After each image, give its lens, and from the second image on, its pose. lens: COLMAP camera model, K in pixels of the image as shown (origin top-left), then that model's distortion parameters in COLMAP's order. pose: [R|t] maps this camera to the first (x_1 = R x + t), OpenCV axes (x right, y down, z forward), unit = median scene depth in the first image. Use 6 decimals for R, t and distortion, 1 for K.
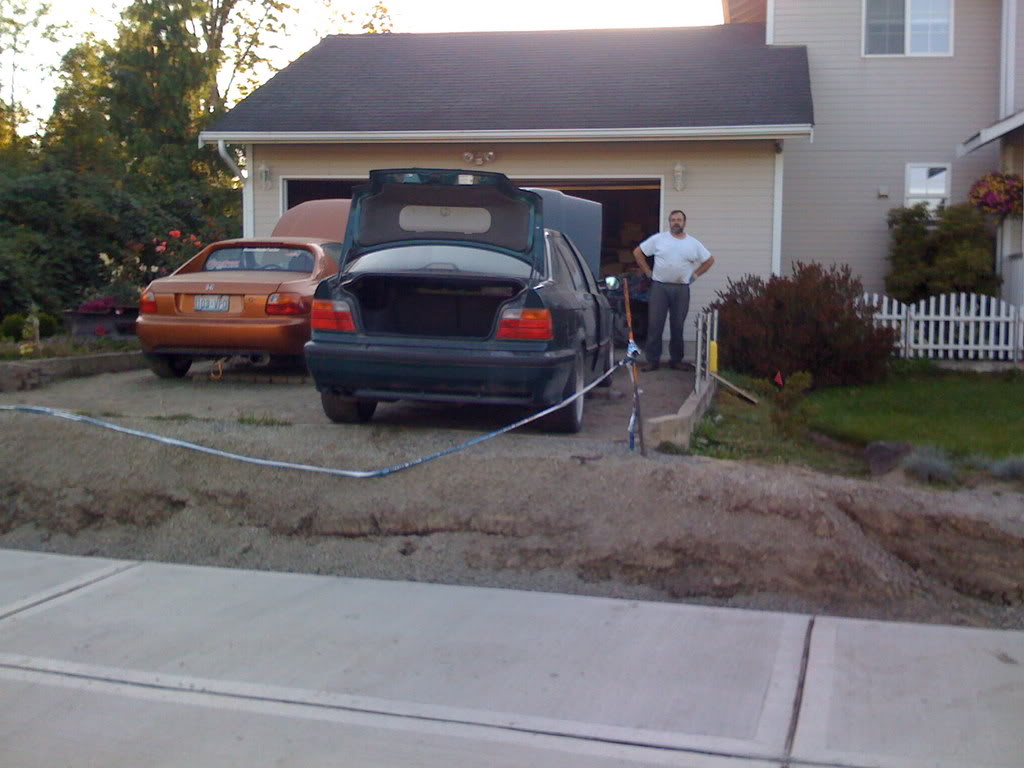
lens RADIAL K [[1125.5, 0, 507.9], [0, 1125.5, 369.2], [0, 0, 1]] dist [0.138120, -0.633468]
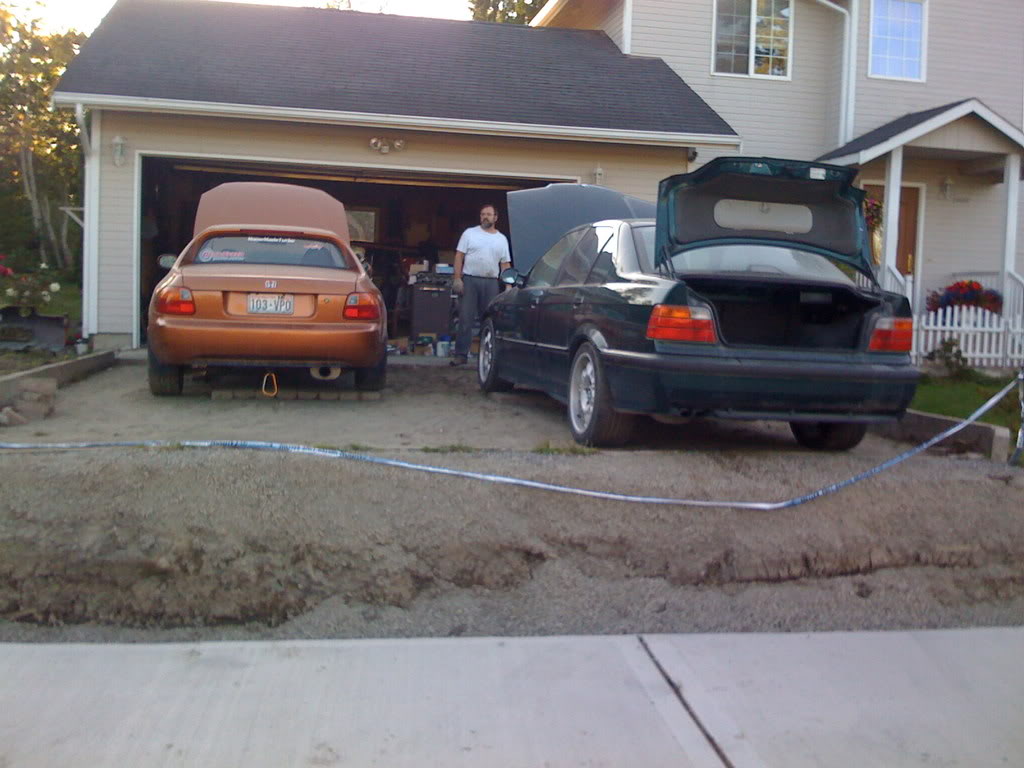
lens RADIAL K [[1122.7, 0, 512.0], [0, 1122.7, 384.0], [0, 0, 1]] dist [0.061020, -0.320446]
pose [[0.916565, -0.013110, 0.399670, -0.620012], [0.008502, 0.999875, 0.013300, -0.014569], [-0.399794, -0.008792, 0.916563, 0.274309]]
